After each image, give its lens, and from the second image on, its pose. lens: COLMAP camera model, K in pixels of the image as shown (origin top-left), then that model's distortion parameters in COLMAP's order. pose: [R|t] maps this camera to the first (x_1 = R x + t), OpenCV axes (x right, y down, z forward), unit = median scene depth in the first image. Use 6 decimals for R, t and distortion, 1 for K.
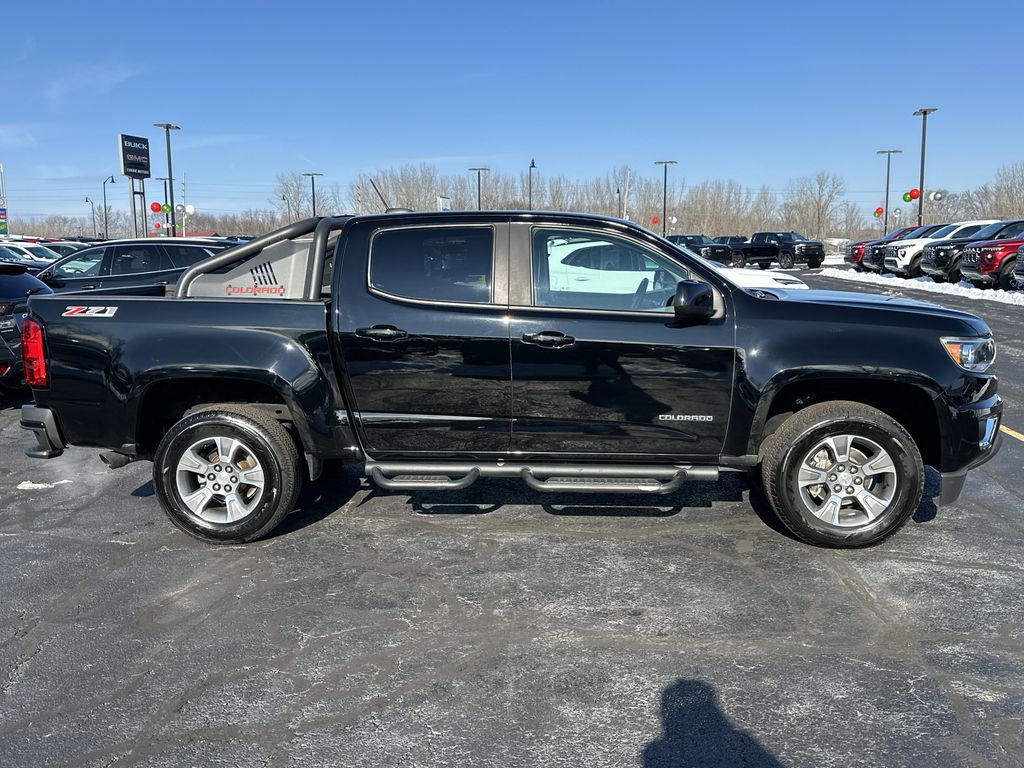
lens RADIAL K [[902.1, 0, 512.0], [0, 902.1, 384.0], [0, 0, 1]] dist [0.163624, -0.285321]
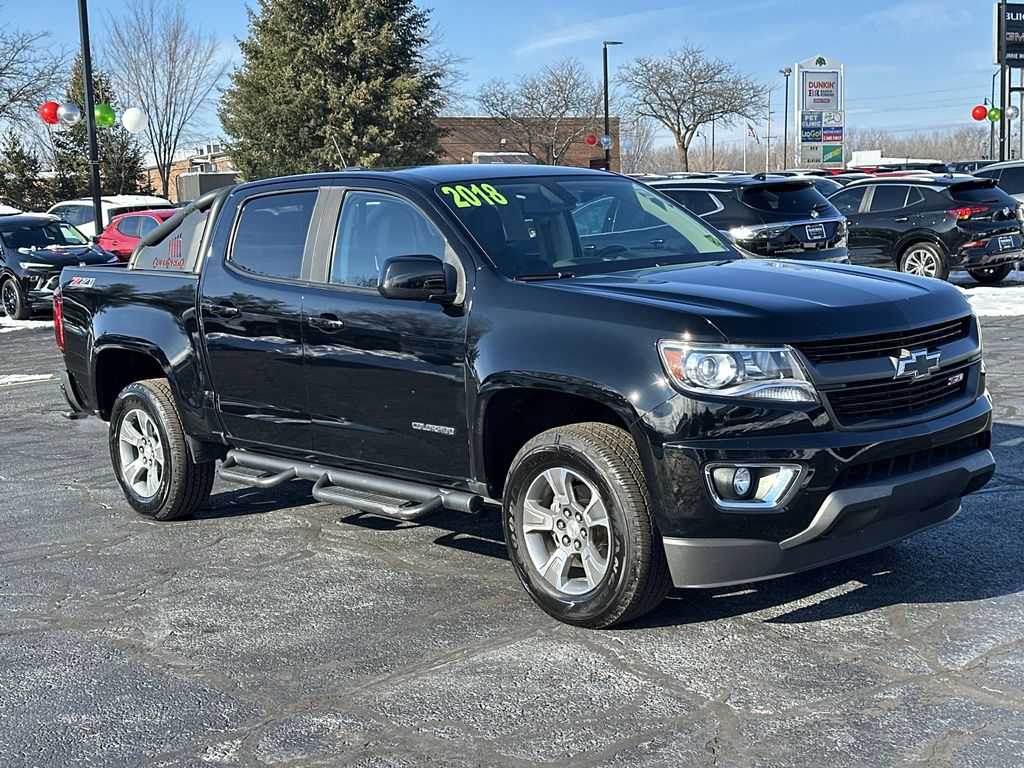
lens RADIAL K [[1408.0, 0, 515.3], [0, 1408.0, 382.5], [0, 0, 1]] dist [0.224297, -0.515840]
pose [[0.734095, 0.062804, -0.676137, 1.054152], [-0.062454, 0.997738, 0.024869, -0.037018], [0.676169, 0.023971, 0.736357, 0.134629]]
